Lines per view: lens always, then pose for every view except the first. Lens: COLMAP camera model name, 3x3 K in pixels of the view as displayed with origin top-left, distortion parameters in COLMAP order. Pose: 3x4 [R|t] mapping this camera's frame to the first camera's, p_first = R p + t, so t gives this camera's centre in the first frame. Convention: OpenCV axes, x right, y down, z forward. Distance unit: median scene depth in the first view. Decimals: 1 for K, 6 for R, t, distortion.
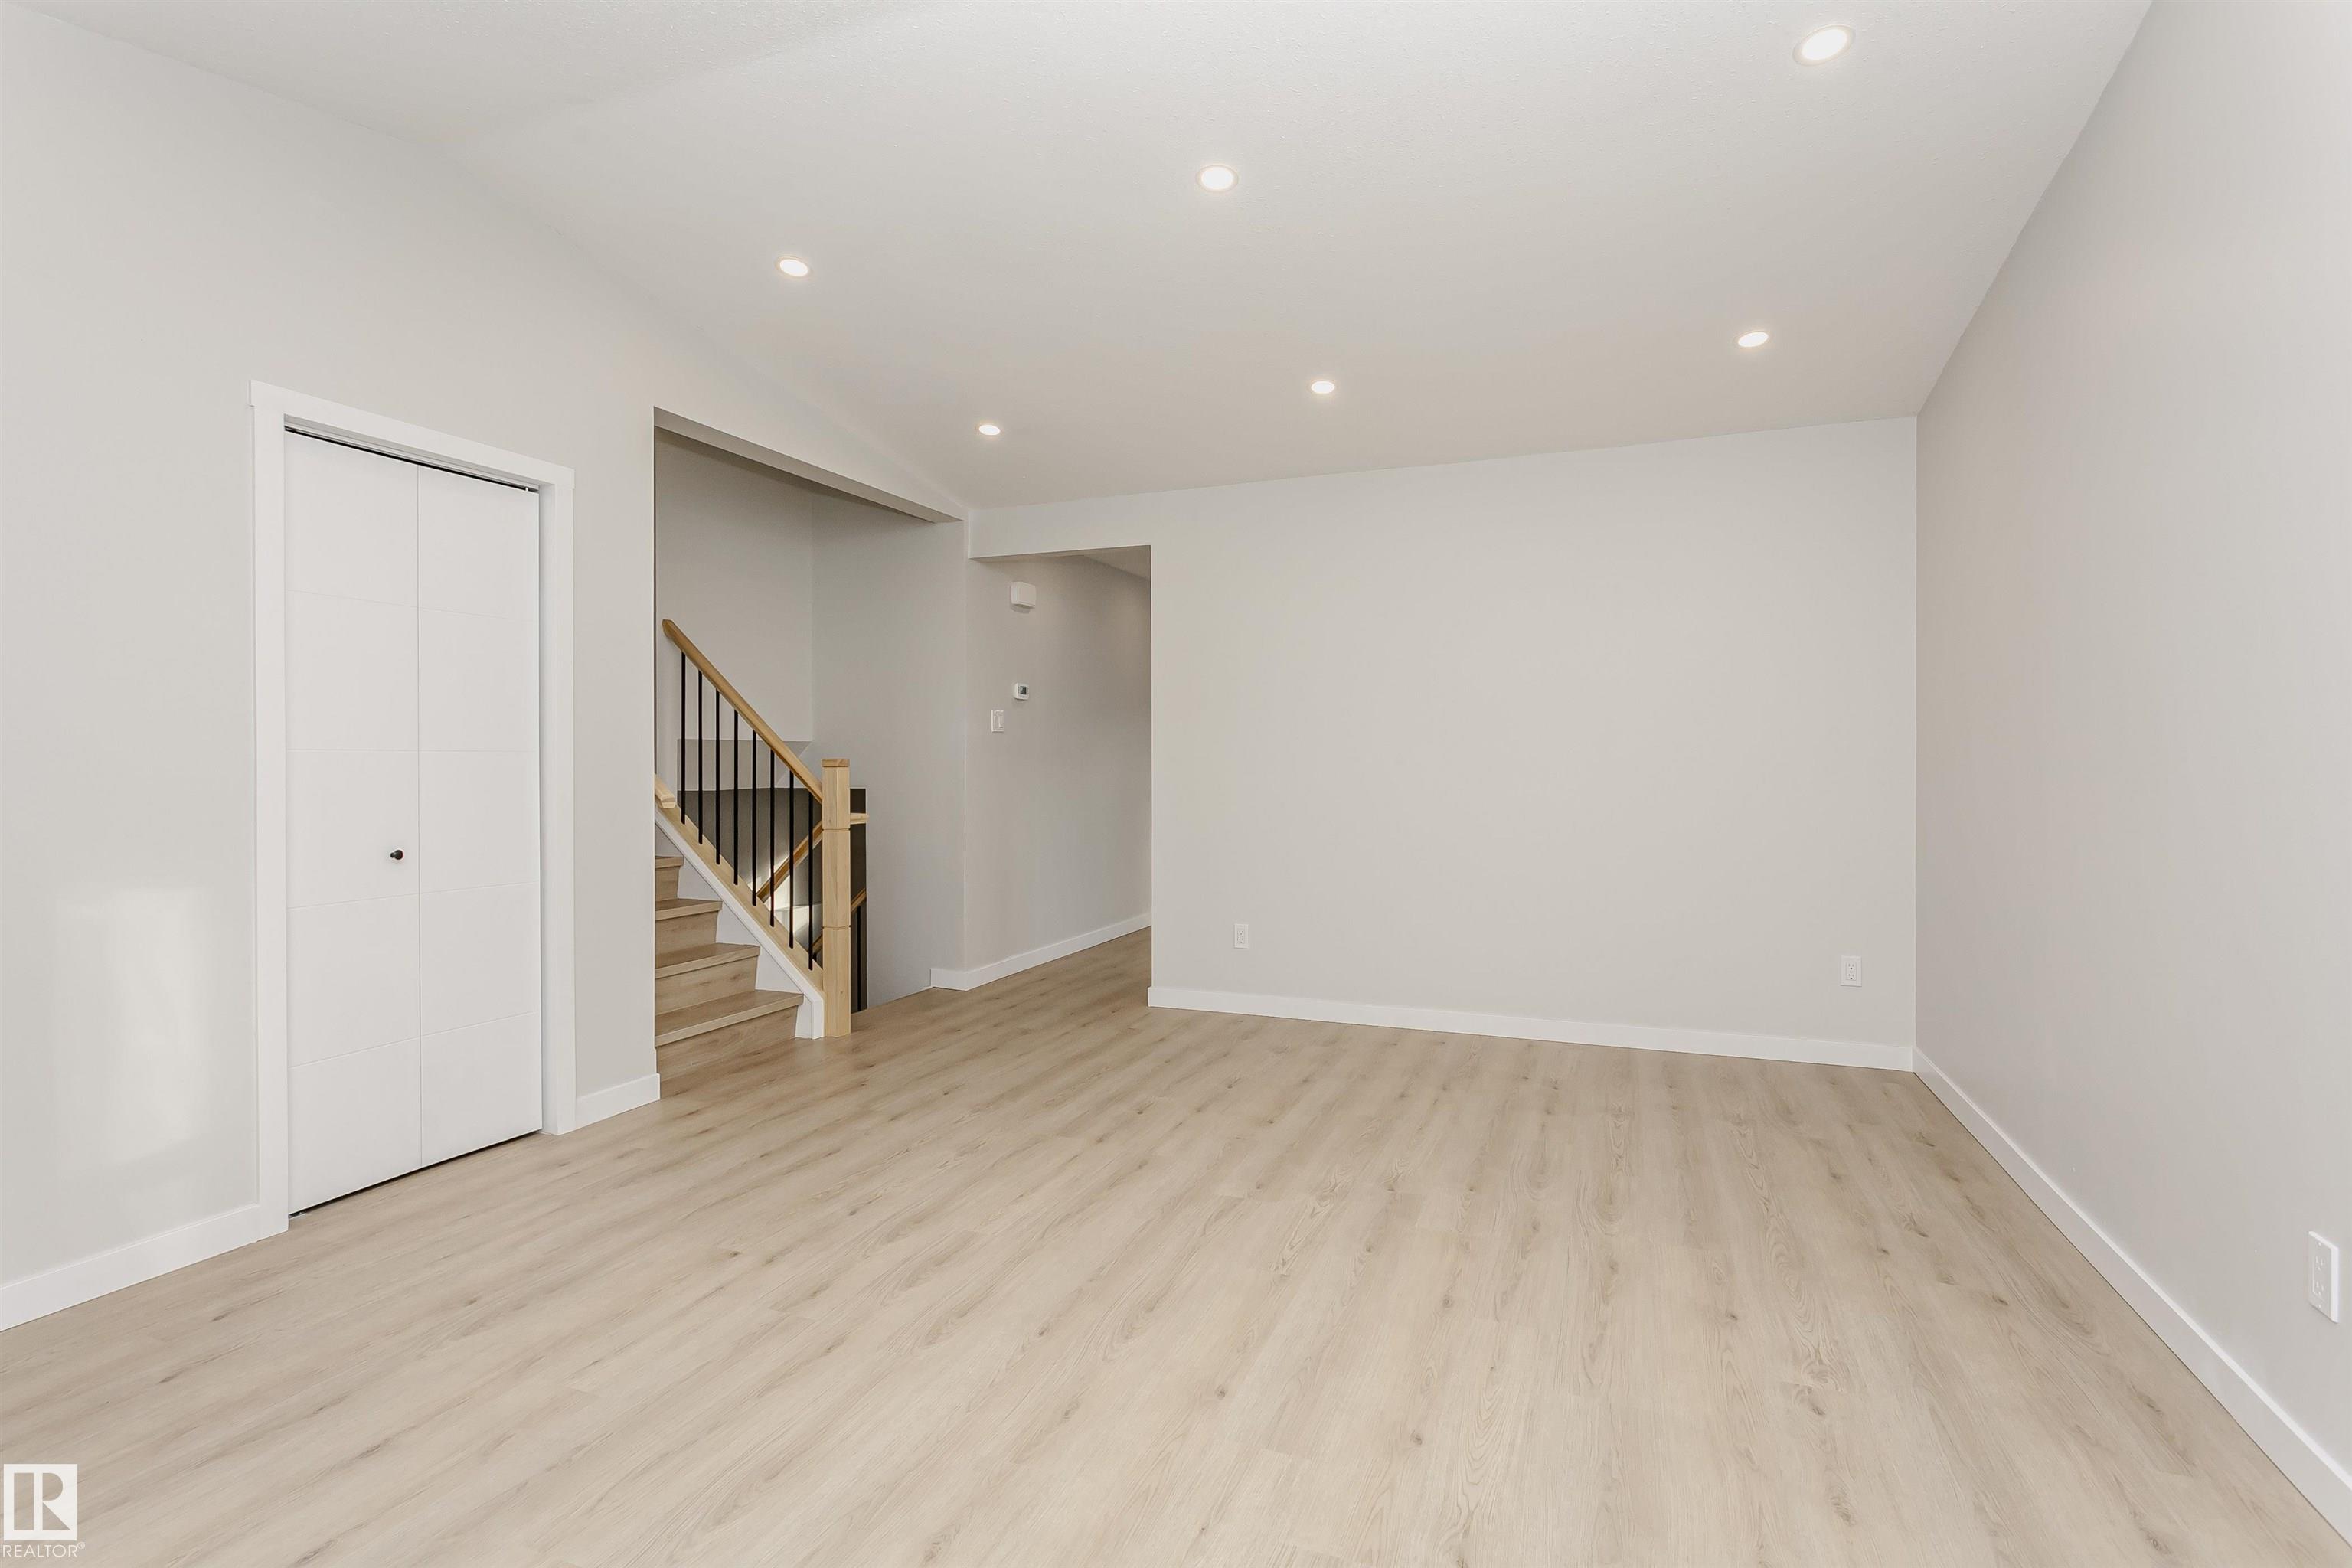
lens RADIAL K [[1134.0, 0, 1139.8], [0, 1134.0, 747.2], [0, 0, 1]] dist [0.004799, 0.002450]
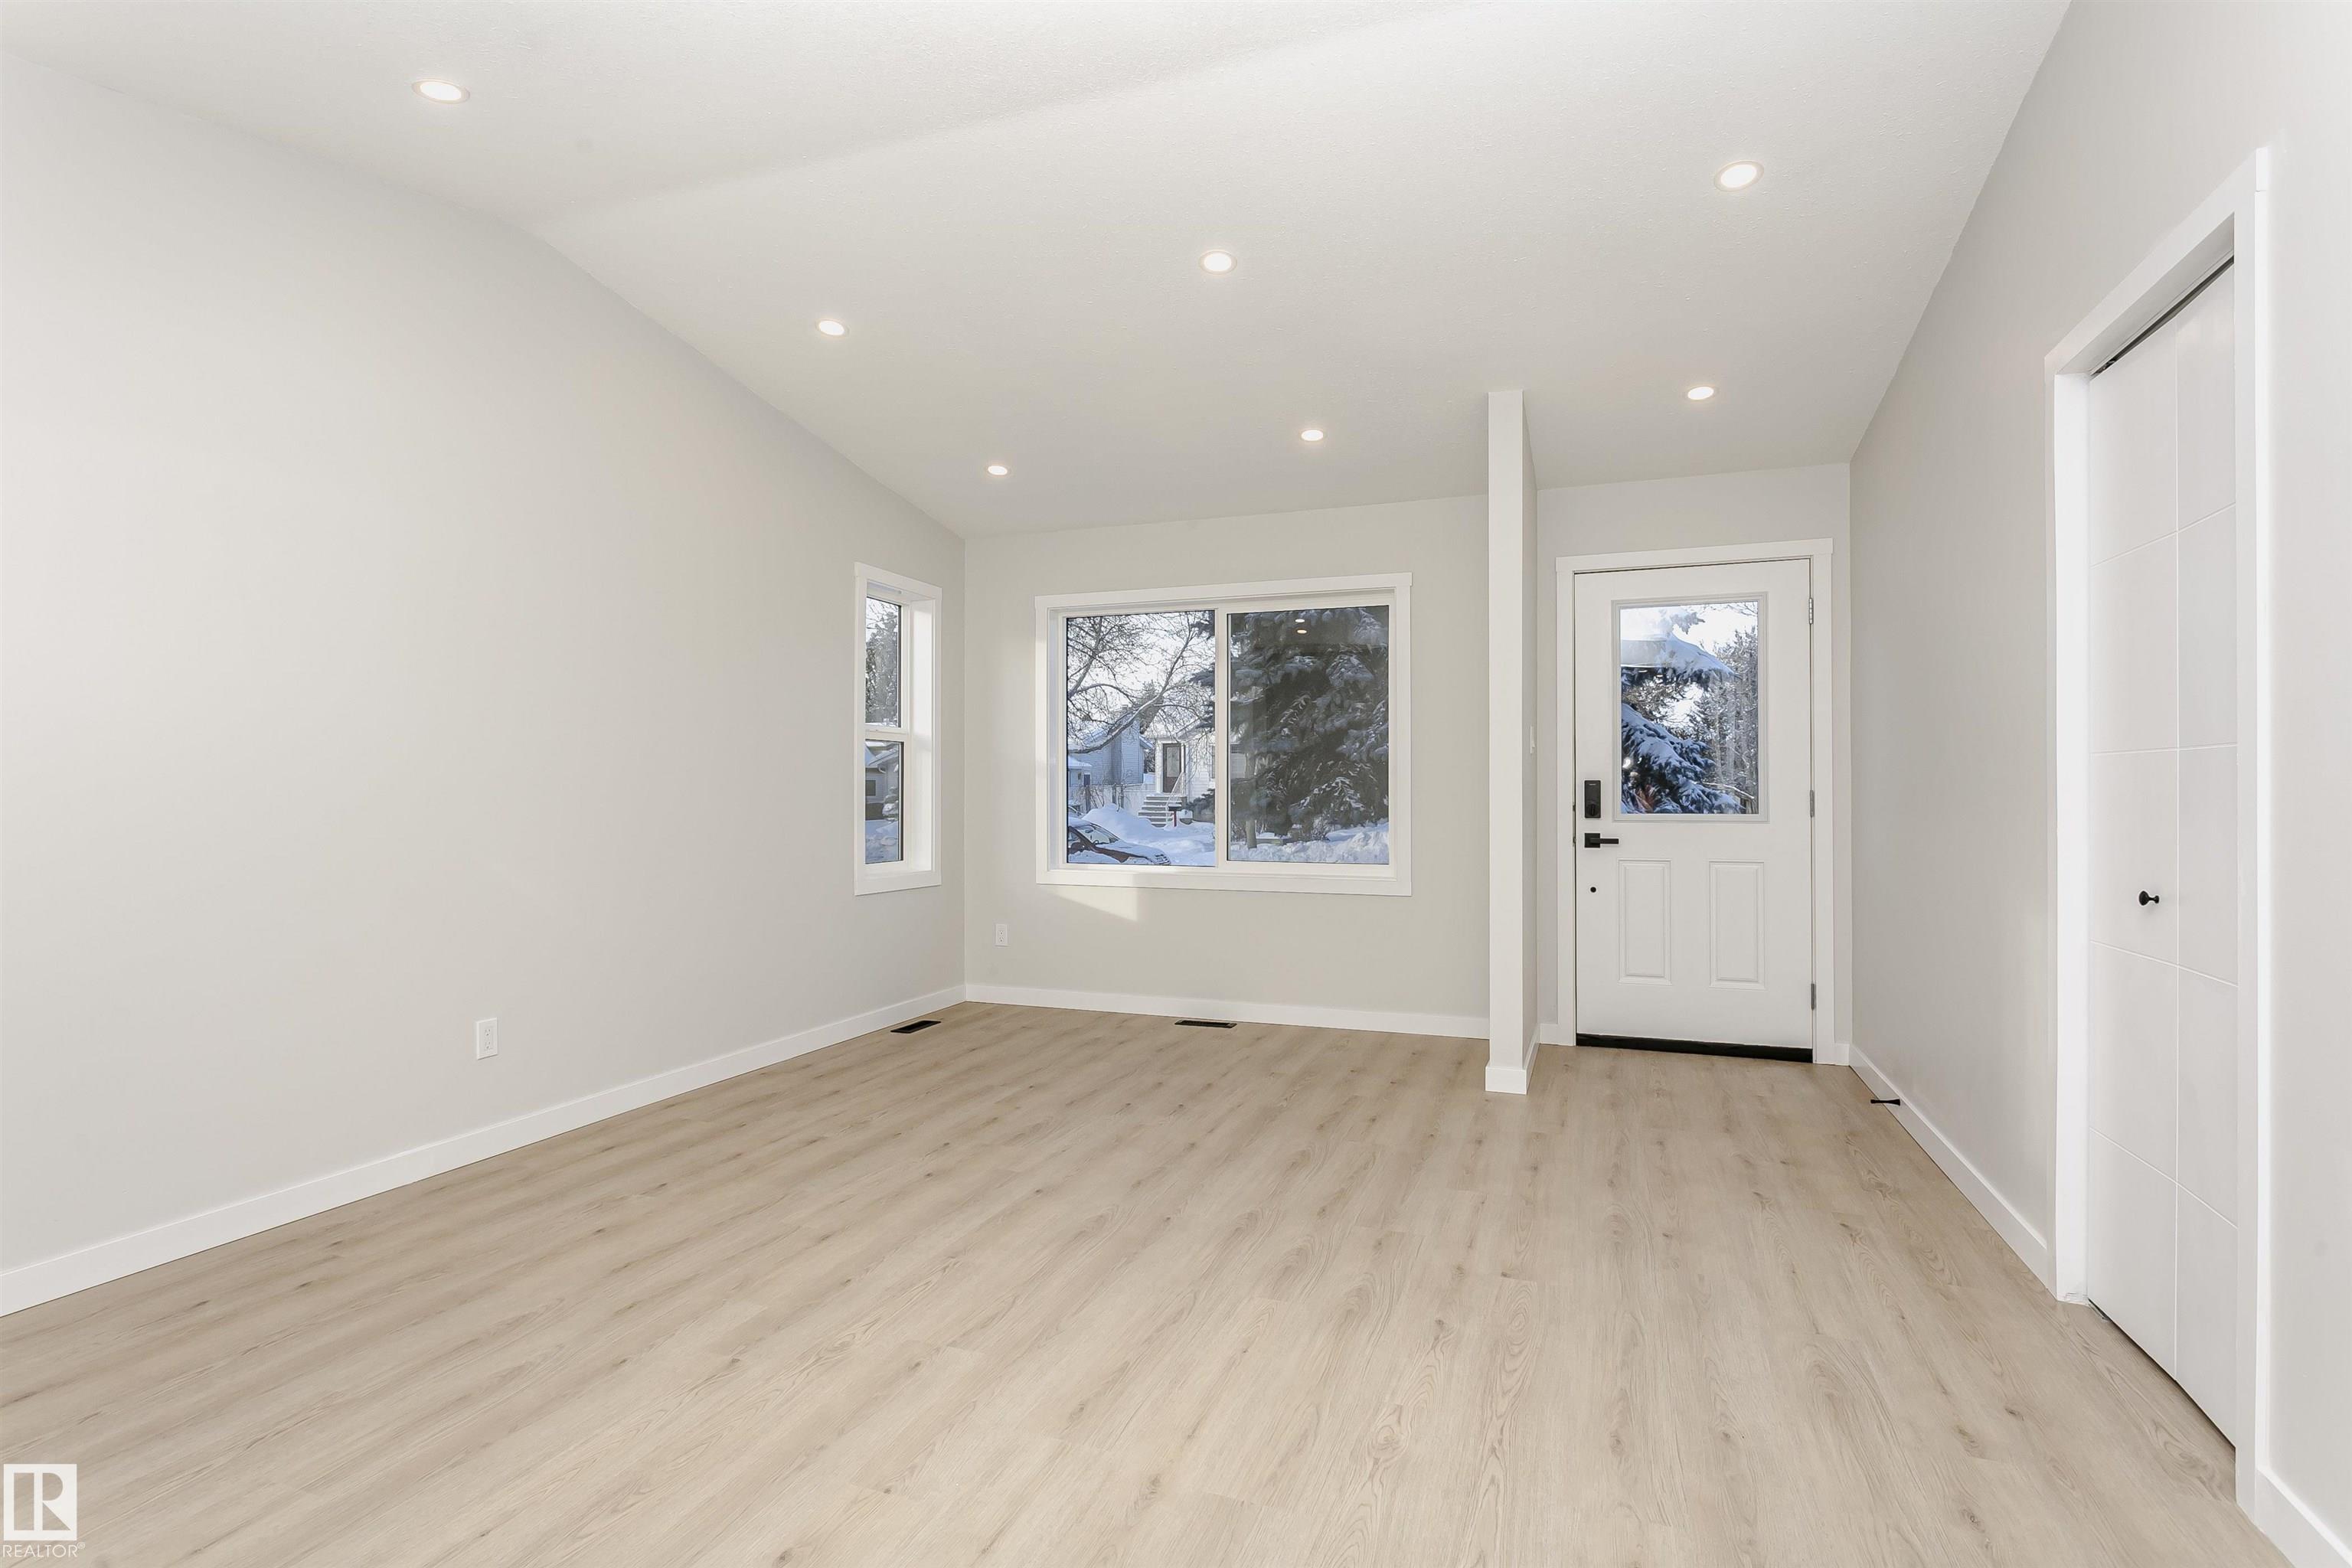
lens RADIAL K [[1202.8, 0, 1168.0], [0, 1202.8, 787.6], [0, 0, 1]] dist [-0.001802, 0.003350]
pose [[-0.999025, 0.000883, -0.044144, -0.020299], [0.001666, 0.999842, -0.017711, 0.041727], [0.044121, -0.017767, -0.998868, 1.814625]]
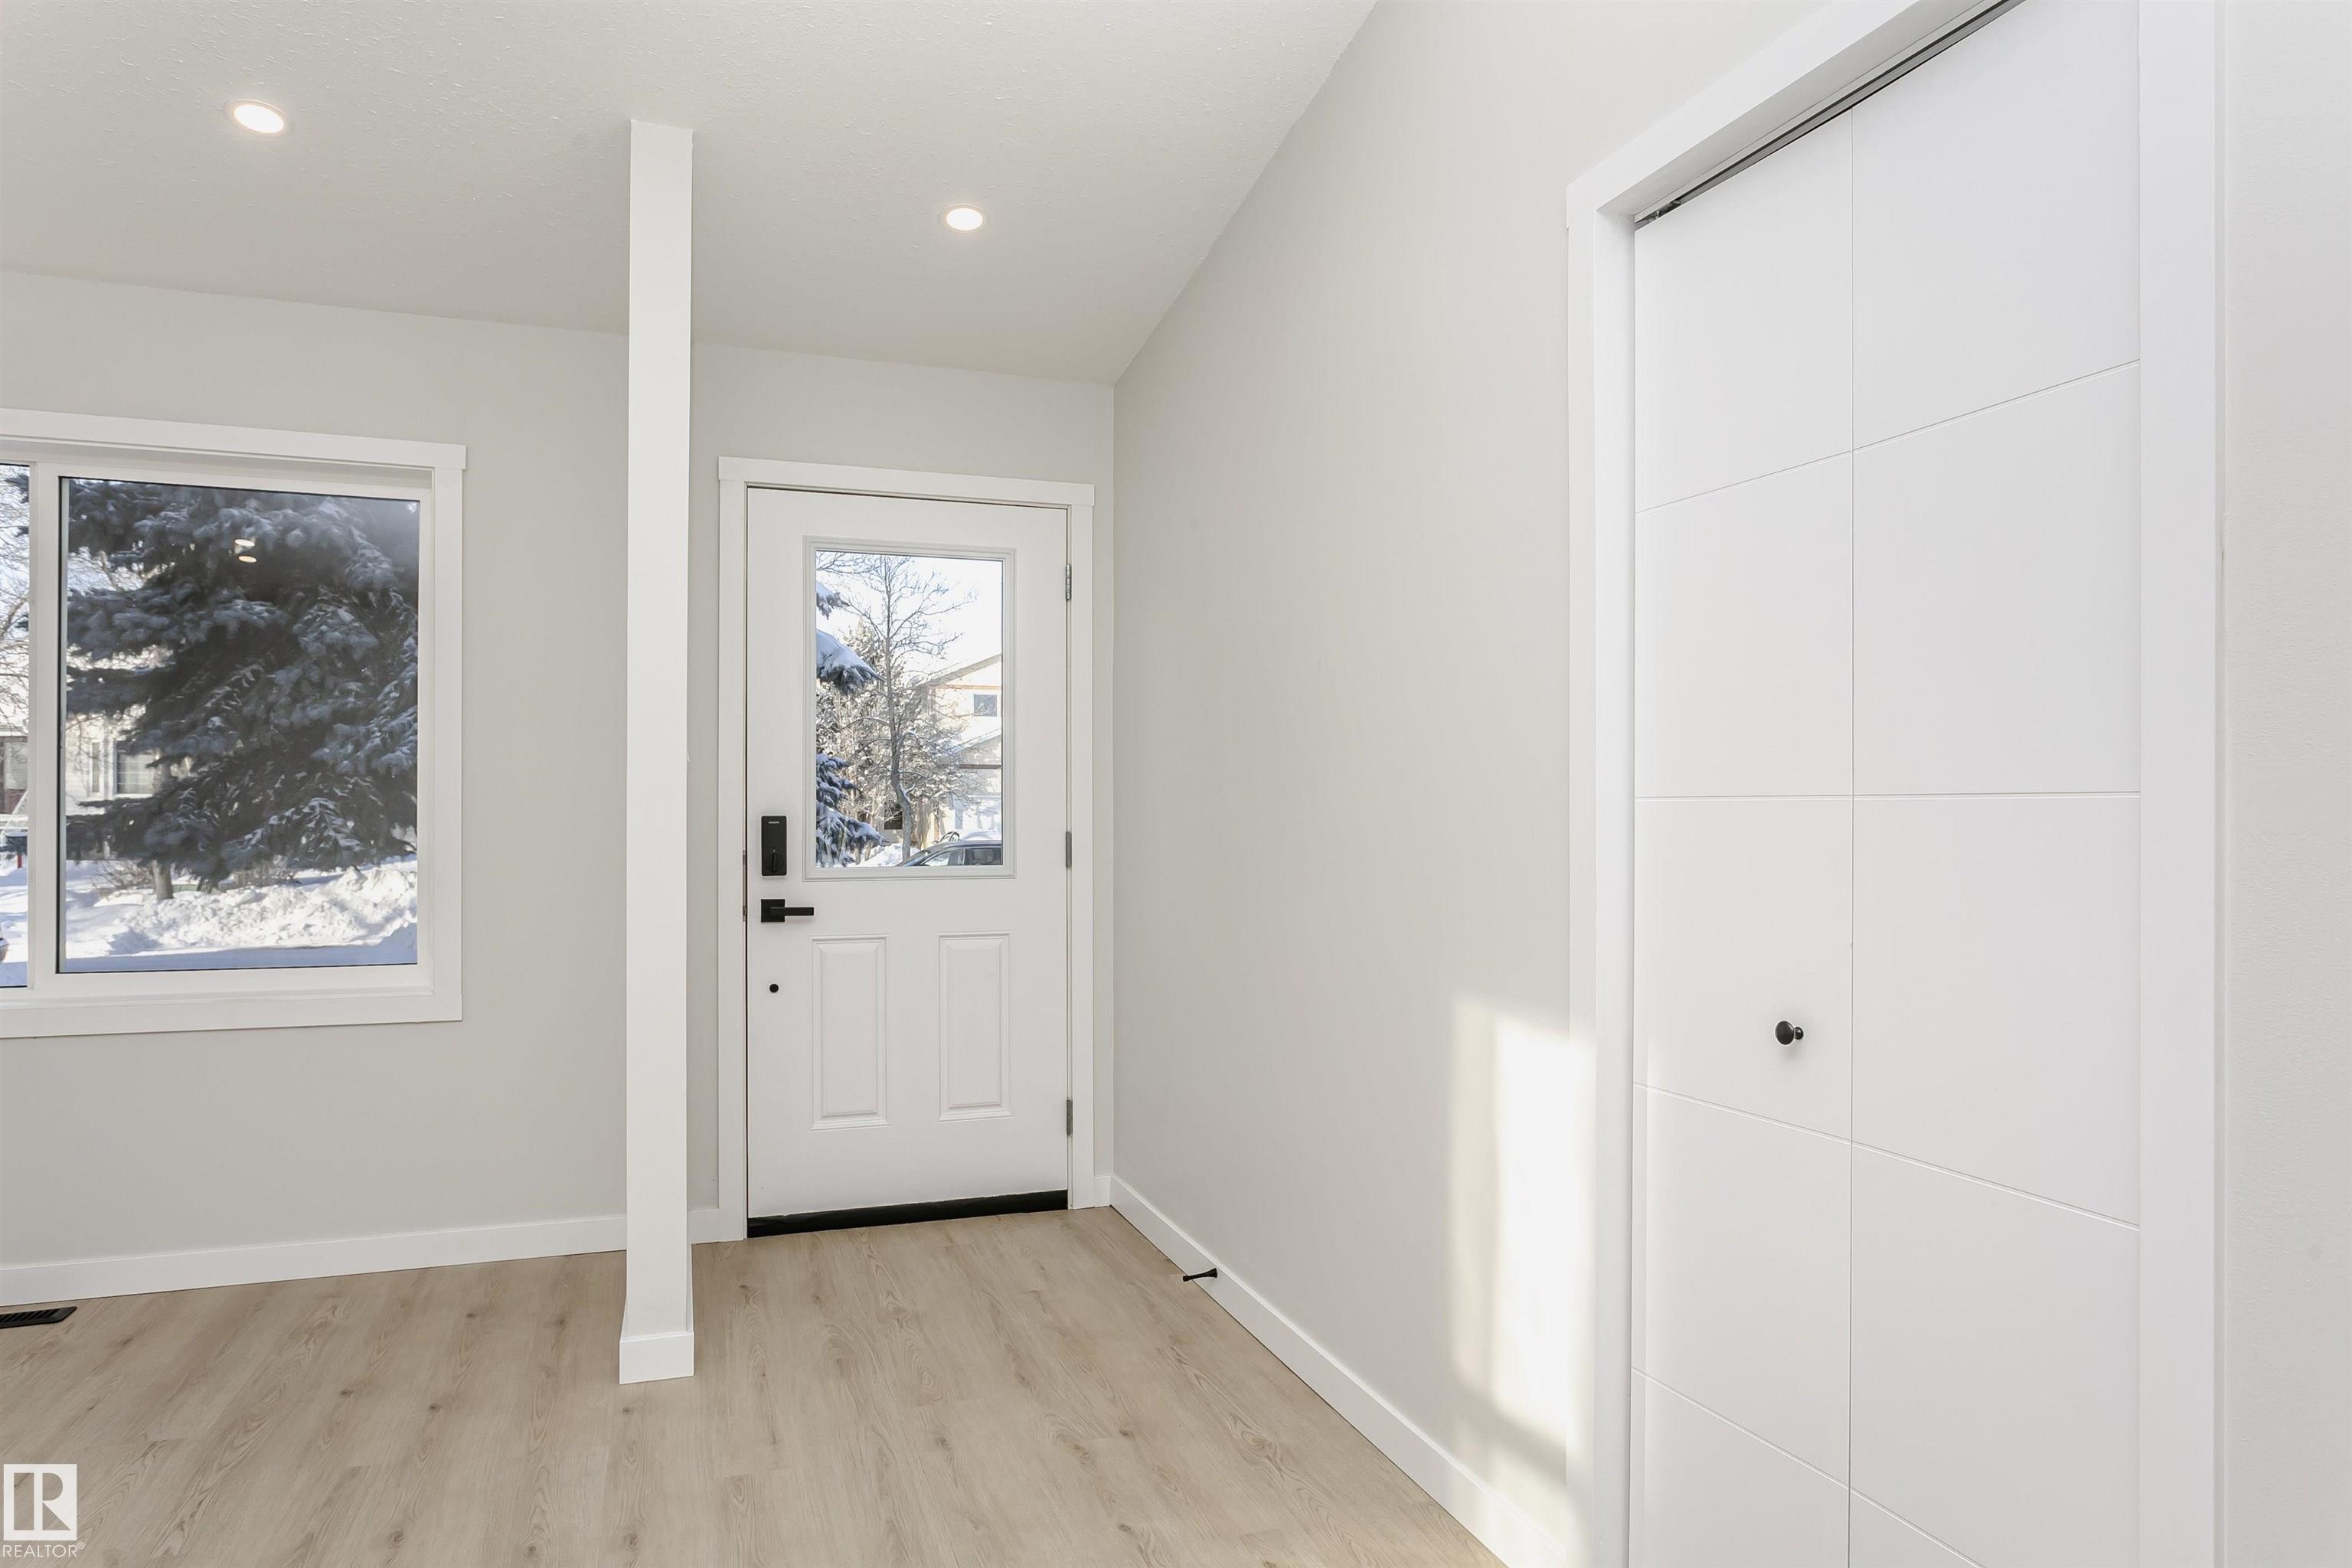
lens RADIAL K [[1384.3, 0, 1136.4], [0, 1384.3, 807.9], [0, 0, 1]] dist [-0.009798, 0.002587]
pose [[-0.750645, -0.002119, -0.660703, -0.116887], [0.007628, 0.999900, -0.011873, 0.012664], [0.660662, -0.013952, -0.750554, 1.301052]]
